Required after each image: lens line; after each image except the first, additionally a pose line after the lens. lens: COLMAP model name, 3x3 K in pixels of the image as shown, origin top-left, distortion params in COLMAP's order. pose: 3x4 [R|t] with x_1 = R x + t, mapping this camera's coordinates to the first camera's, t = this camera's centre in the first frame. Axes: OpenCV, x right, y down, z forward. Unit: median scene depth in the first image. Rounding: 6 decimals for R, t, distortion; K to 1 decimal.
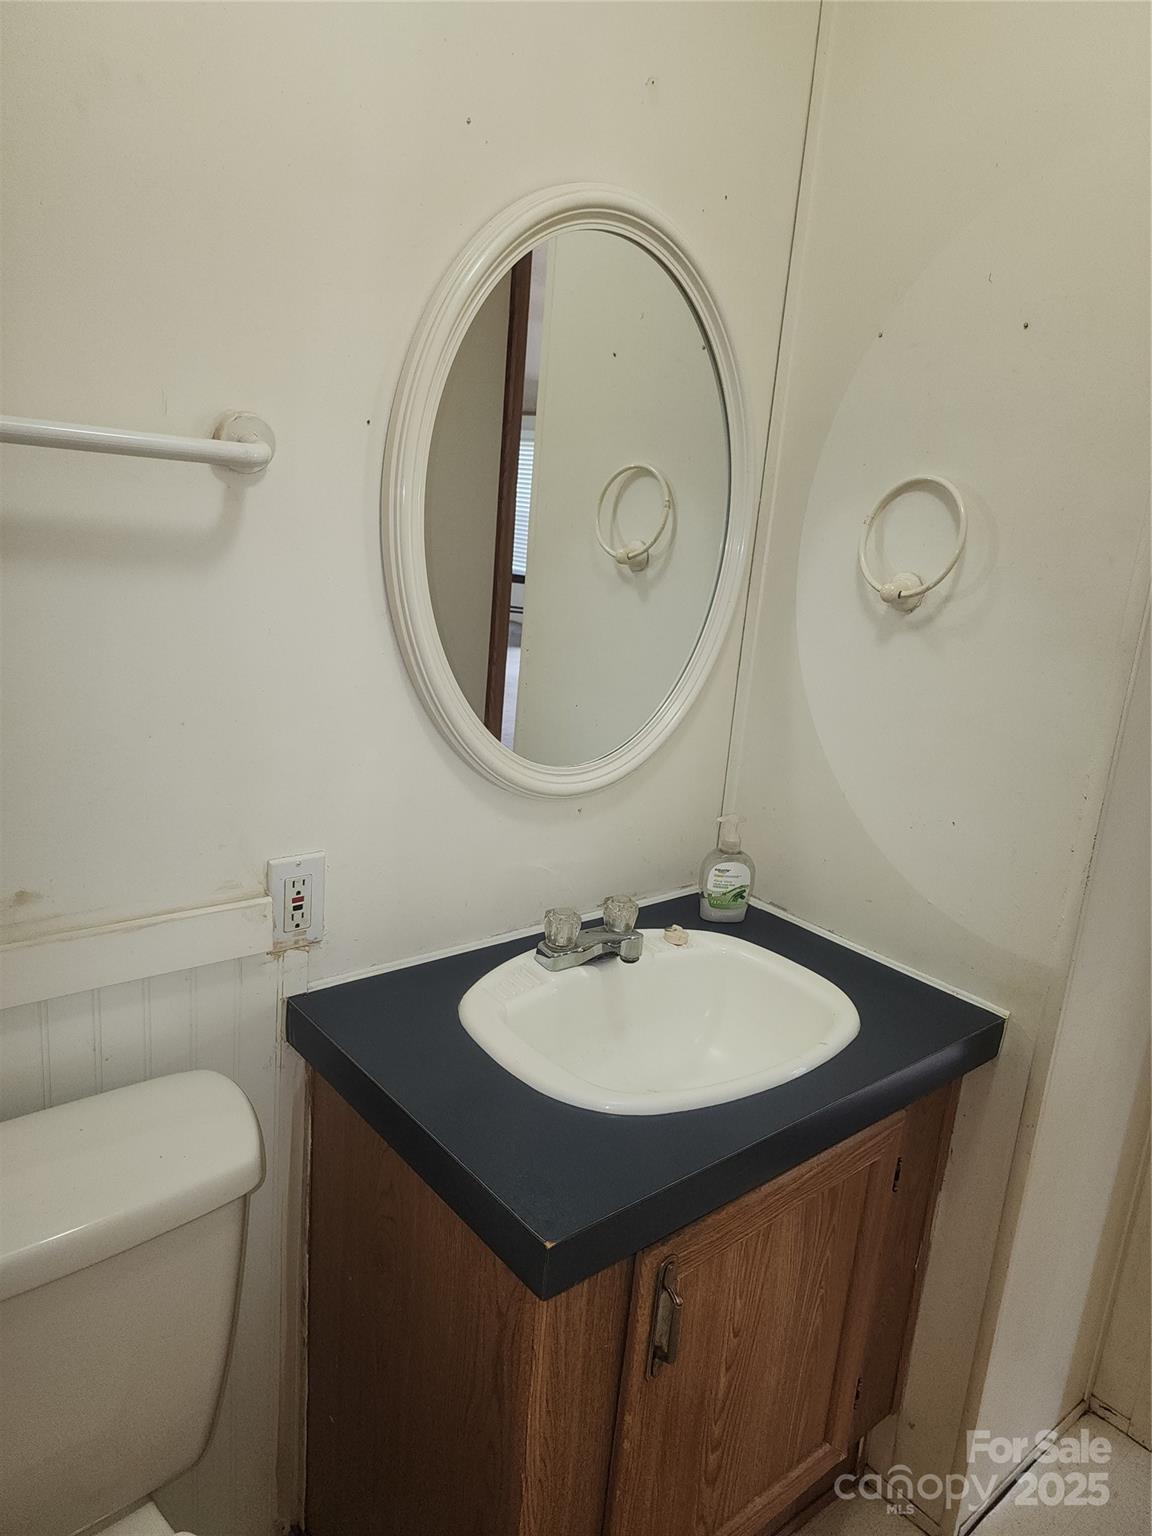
lens RADIAL K [[1046.1, 0, 575.4], [0, 1046.1, 767.2], [0, 0, 1]] dist [0.066675, -0.051493]
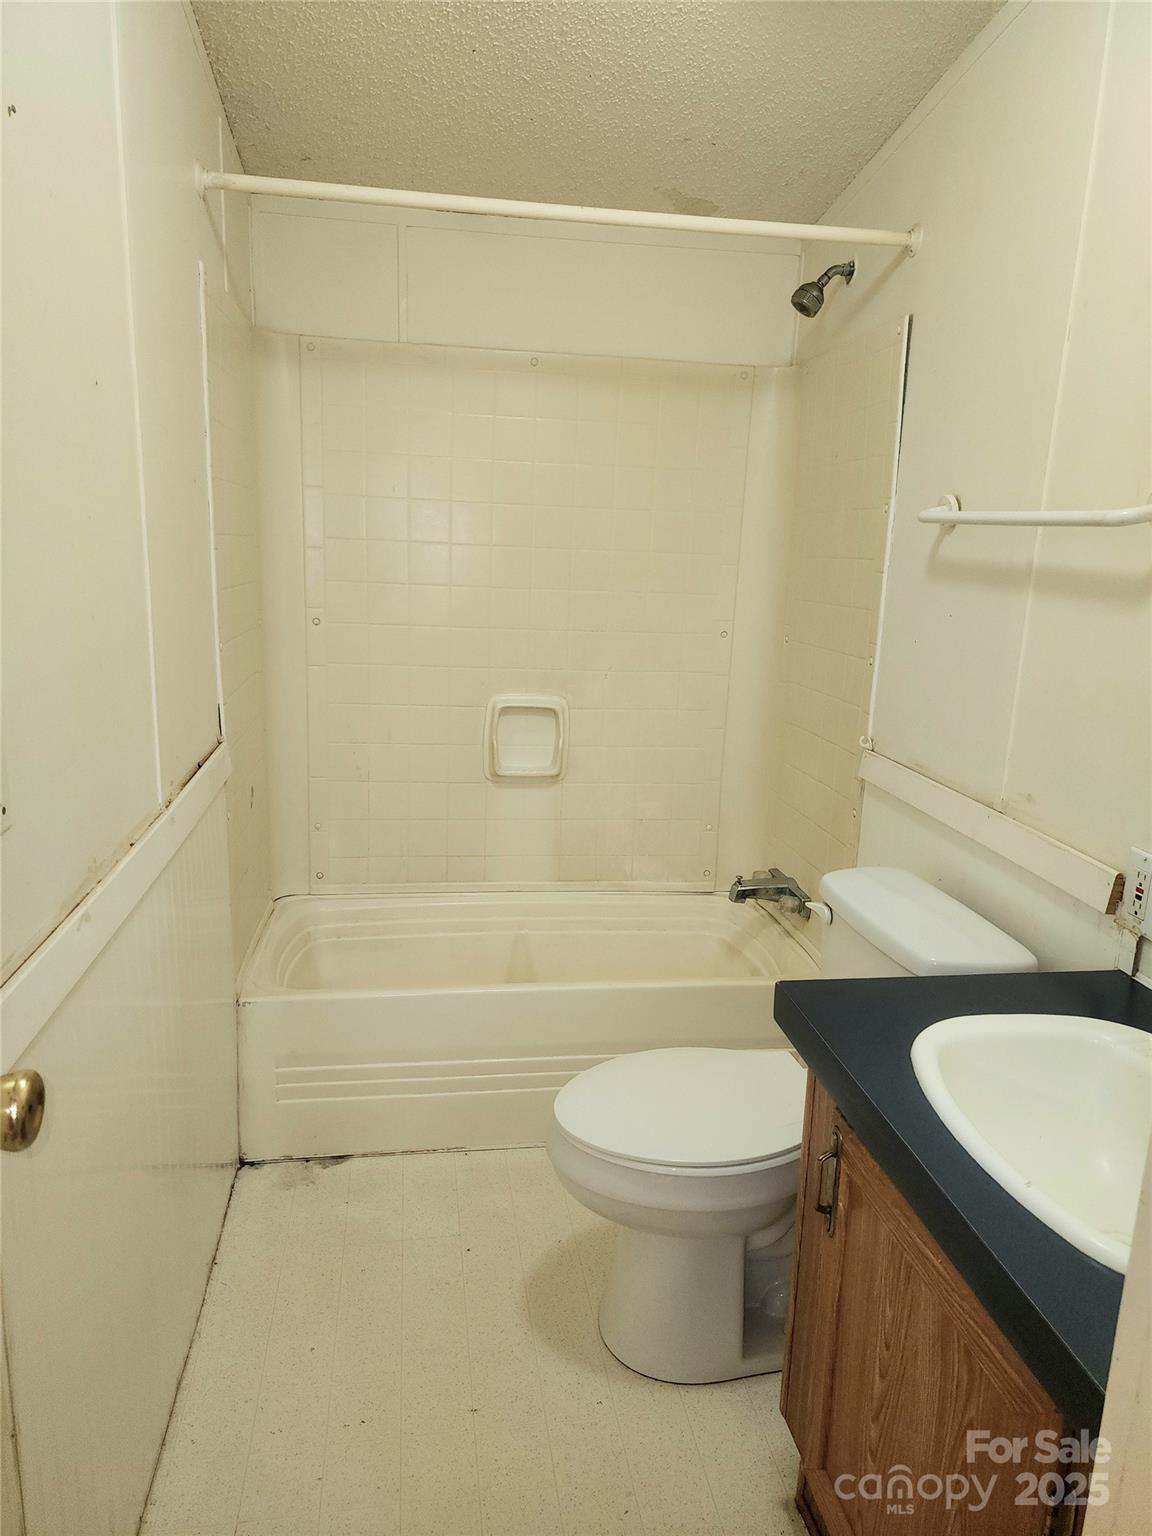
lens RADIAL K [[1046.1, 0, 575.8], [0, 1046.1, 766.3], [0, 0, 1]] dist [0.066675, -0.051493]
pose [[-0.519612, 0.092095, -0.849424, 1.077612], [-0.277882, 0.921908, 0.269940, -0.149169], [0.807951, 0.376303, -0.453443, 0.999501]]
